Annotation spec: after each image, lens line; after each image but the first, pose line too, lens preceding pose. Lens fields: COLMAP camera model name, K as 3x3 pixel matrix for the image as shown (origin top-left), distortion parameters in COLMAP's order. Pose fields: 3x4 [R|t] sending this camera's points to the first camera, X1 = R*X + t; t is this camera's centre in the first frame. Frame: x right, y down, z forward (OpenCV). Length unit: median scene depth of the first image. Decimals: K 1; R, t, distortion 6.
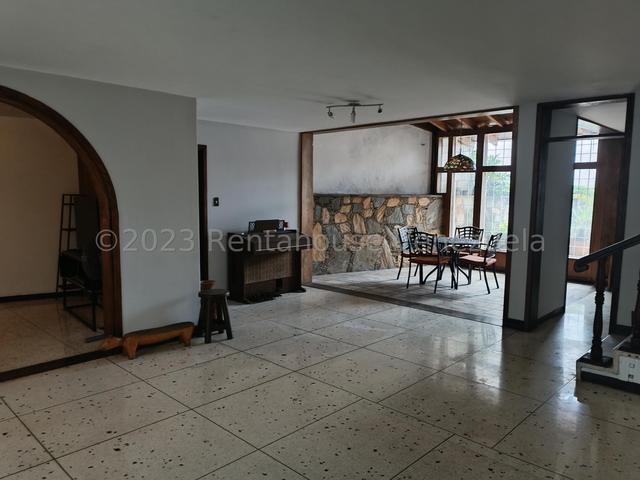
lens RADIAL K [[470.5, 0, 320.0], [0, 470.5, 240.0], [0, 0, 1]] dist [-0.000466, -0.001346]
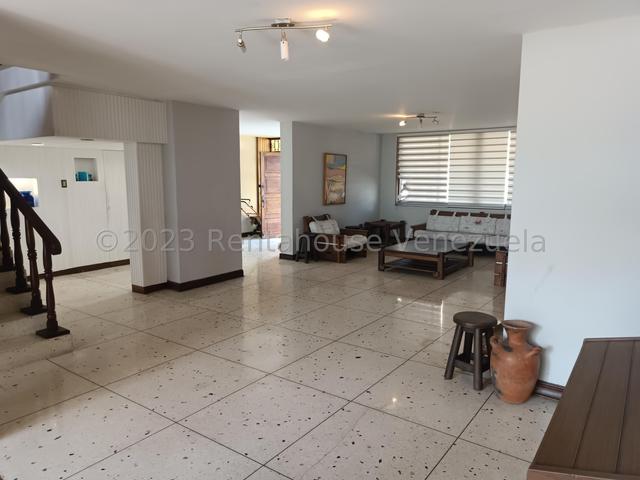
lens RADIAL K [[470.5, 0, 320.0], [0, 470.5, 240.0], [0, 0, 1]] dist [-0.000466, -0.001346]
pose [[-0.990285, 0.003333, -0.139014, 0.134967], [-0.029547, 0.971839, 0.233784, -0.204943], [0.135878, 0.235620, -0.962299, 2.007003]]
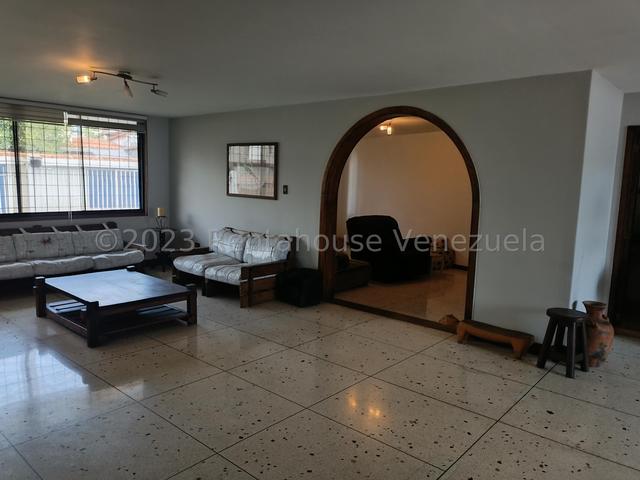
lens RADIAL K [[470.5, 0, 320.0], [0, 470.5, 240.0], [0, 0, 1]] dist [-0.000466, -0.001346]
pose [[0.056535, 0.123765, -0.990700, 0.657937], [-0.126859, 0.985135, 0.115830, -0.065562], [0.990308, 0.119131, 0.071395, 0.620713]]
